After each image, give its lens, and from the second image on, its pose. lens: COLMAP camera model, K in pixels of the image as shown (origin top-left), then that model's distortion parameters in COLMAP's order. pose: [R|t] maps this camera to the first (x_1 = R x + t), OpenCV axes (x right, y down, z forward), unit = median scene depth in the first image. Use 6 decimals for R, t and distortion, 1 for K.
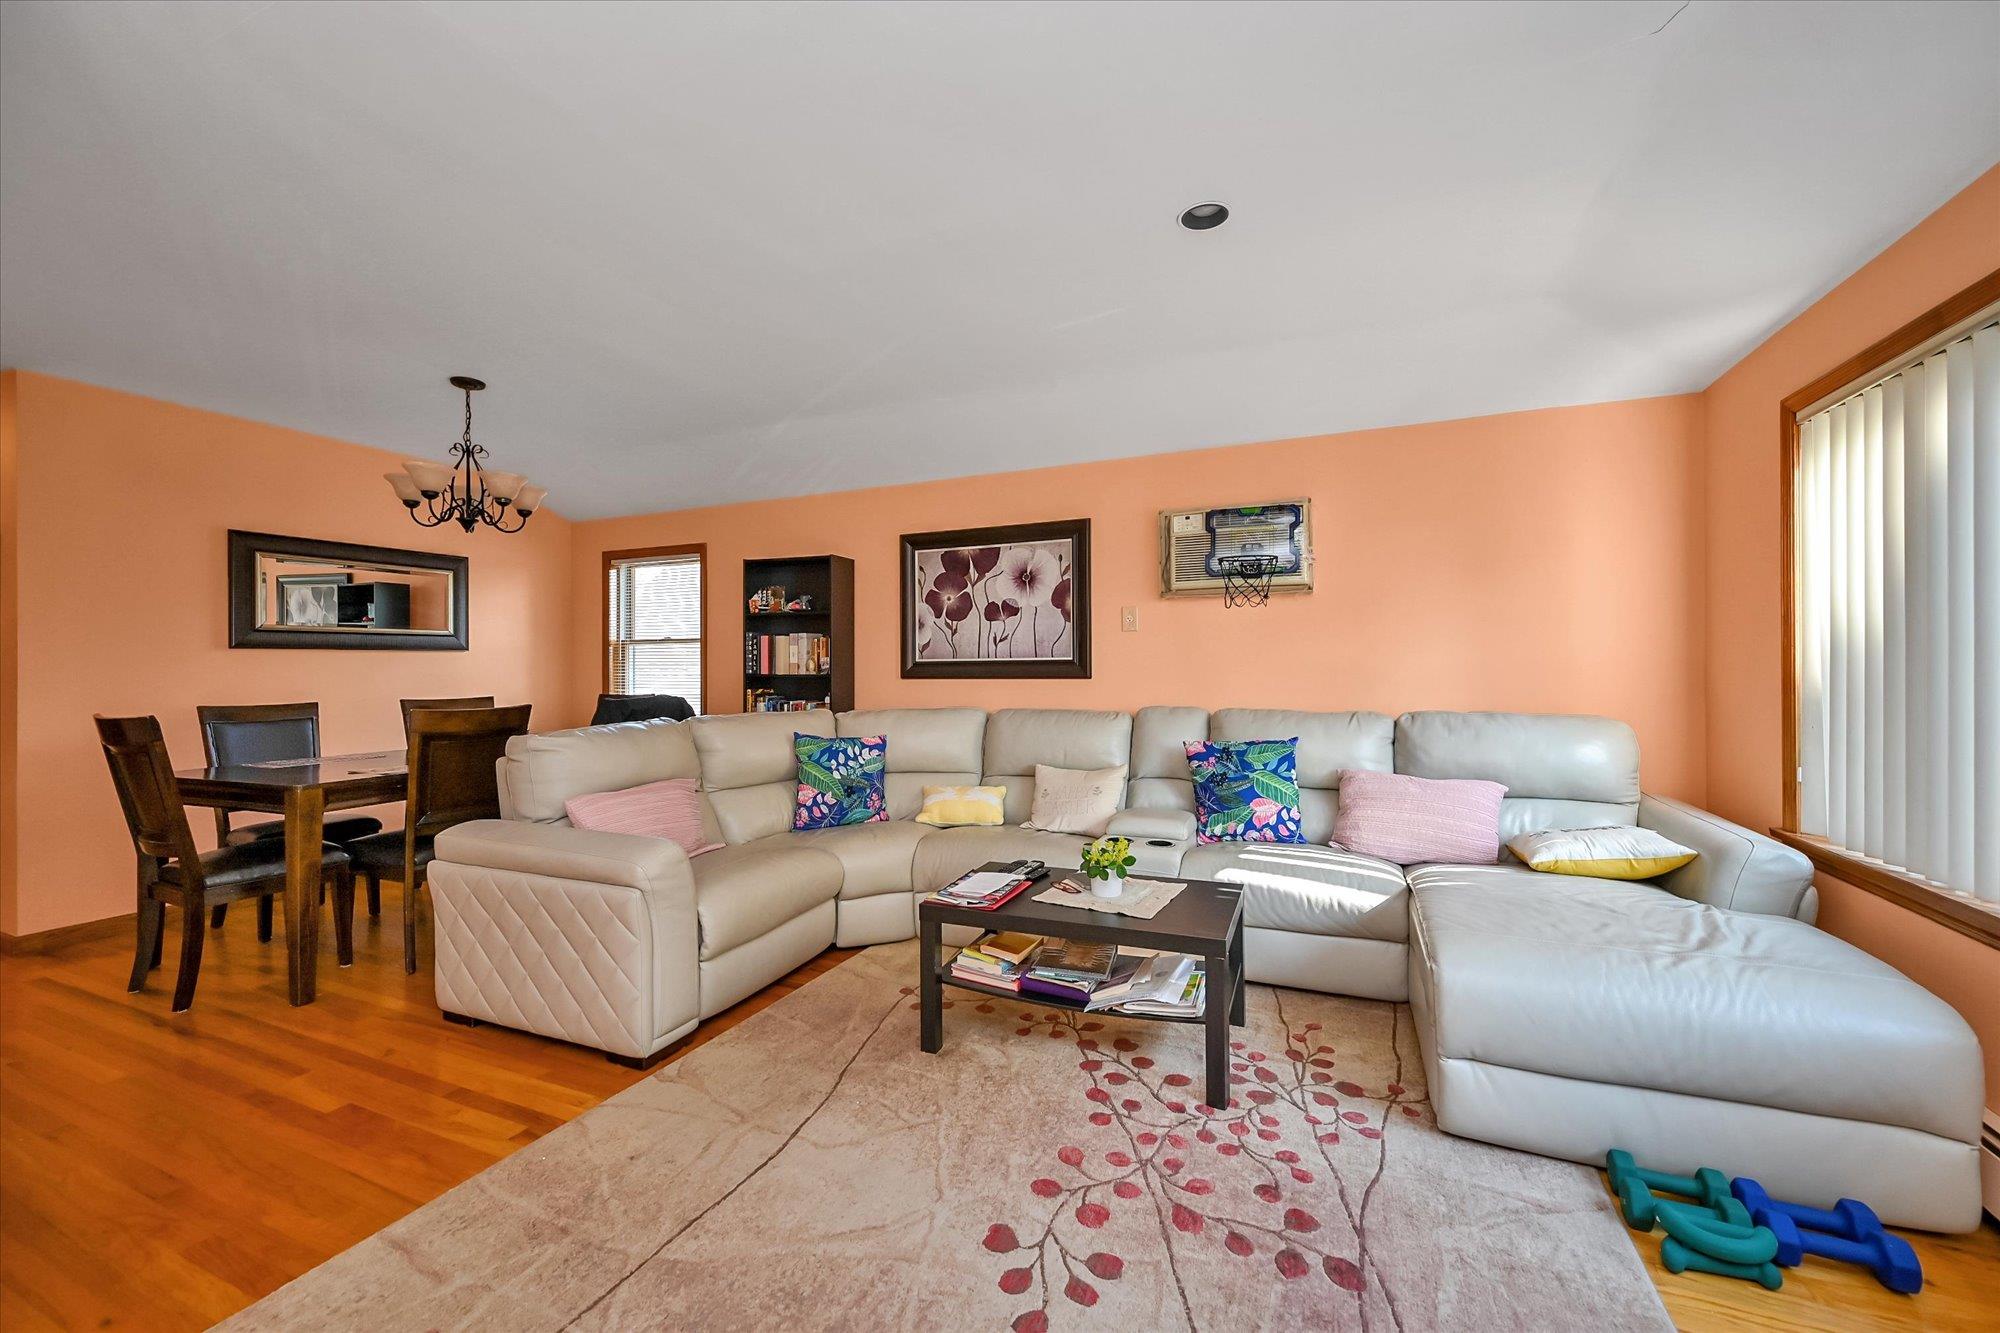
lens RADIAL K [[797.6, 0, 1000.0], [0, 797.6, 666.5], [0, 0, 1]] dist [-0.003334, -0.000172]
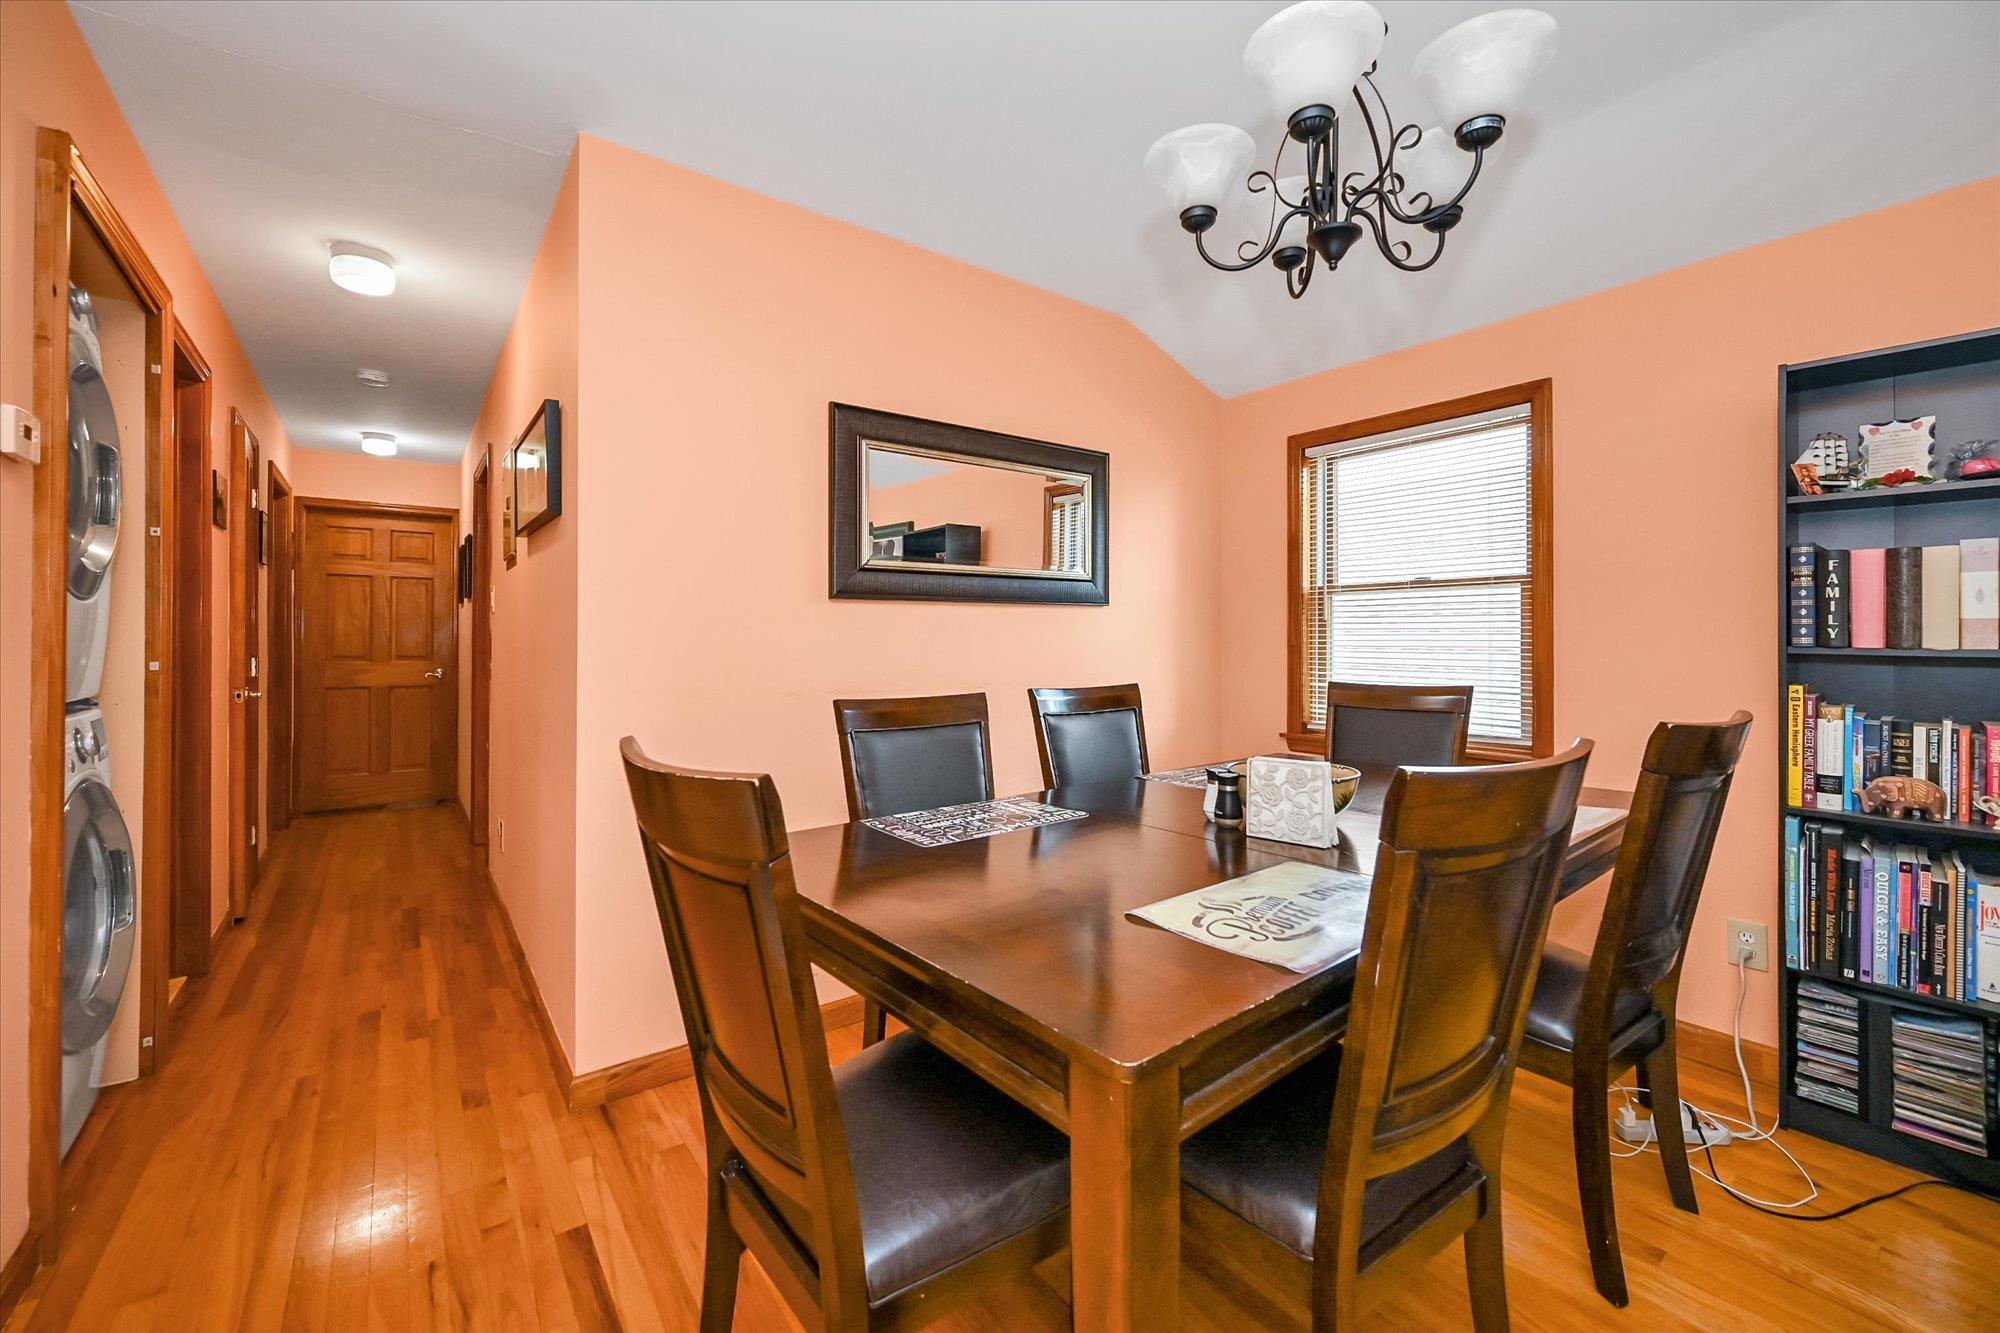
lens RADIAL K [[797.6, 0, 1000.0], [0, 797.6, 666.5], [0, 0, 1]] dist [-0.003334, -0.000172]
pose [[0.876829, 0.020396, -0.480370, -0.442391], [-0.004869, 0.999425, 0.033546, 0.008164], [0.480779, -0.027075, 0.876424, 0.412363]]
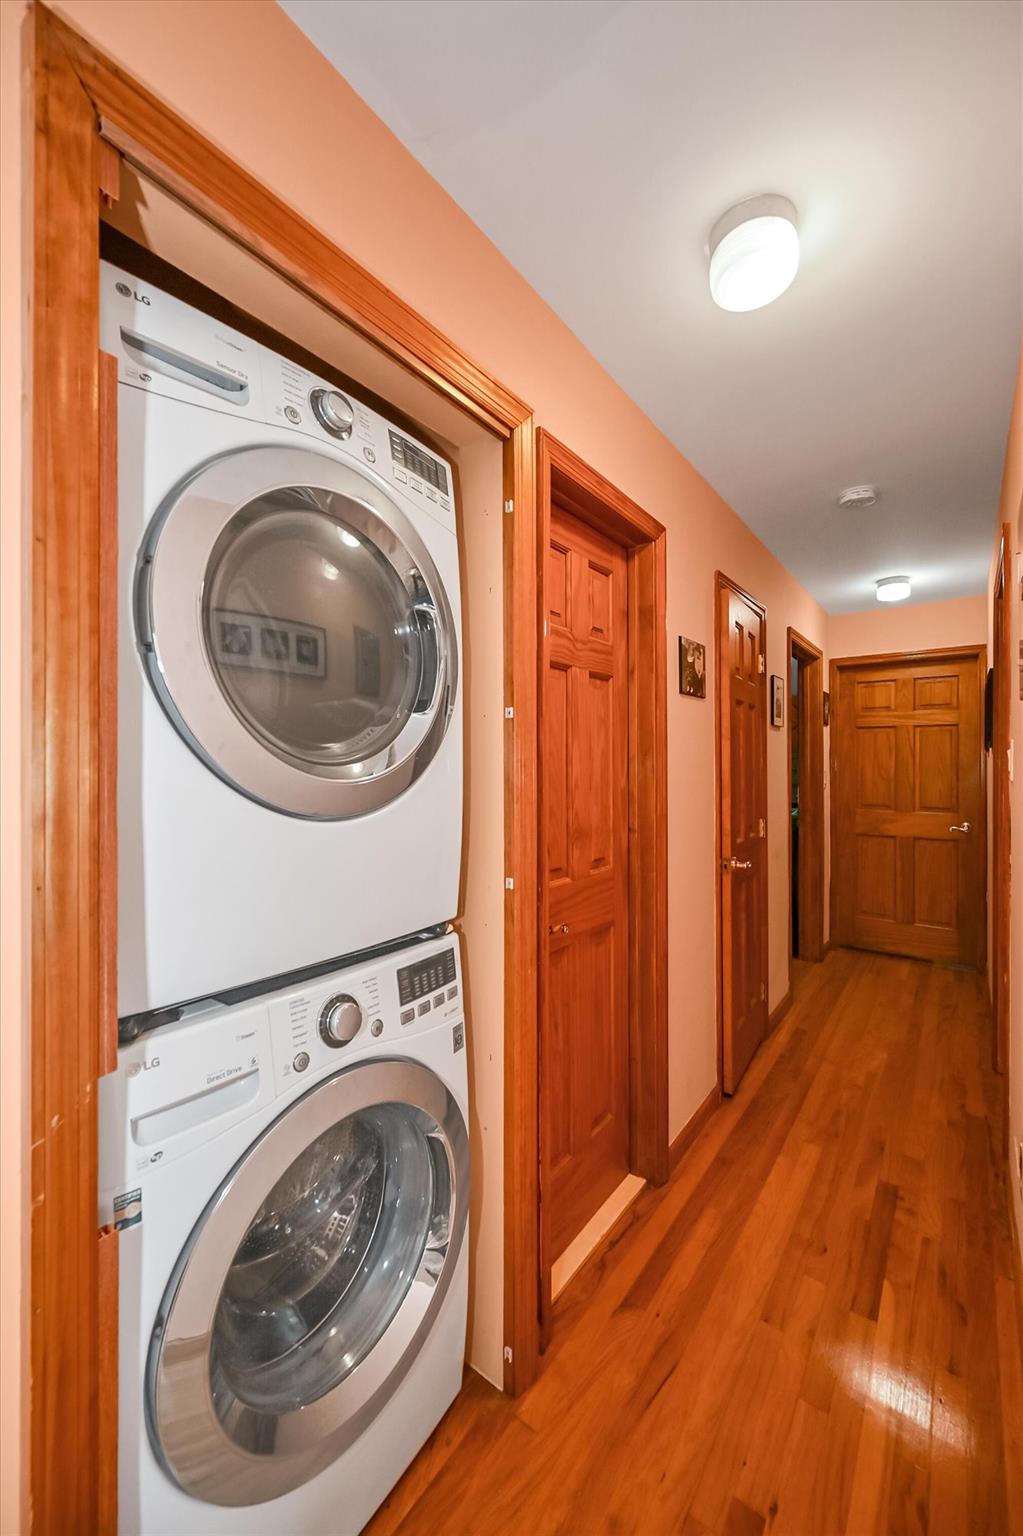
lens RADIAL K [[613.1, 0, 510.9], [0, 613.1, 746.8], [0, 0, 1]] dist [0.000388, 0.000025]
pose [[-0.215569, -0.023026, -0.976217, -0.644482], [-0.000150, 0.999723, -0.023547, -0.012225], [0.976489, -0.004929, -0.215512, 0.534883]]
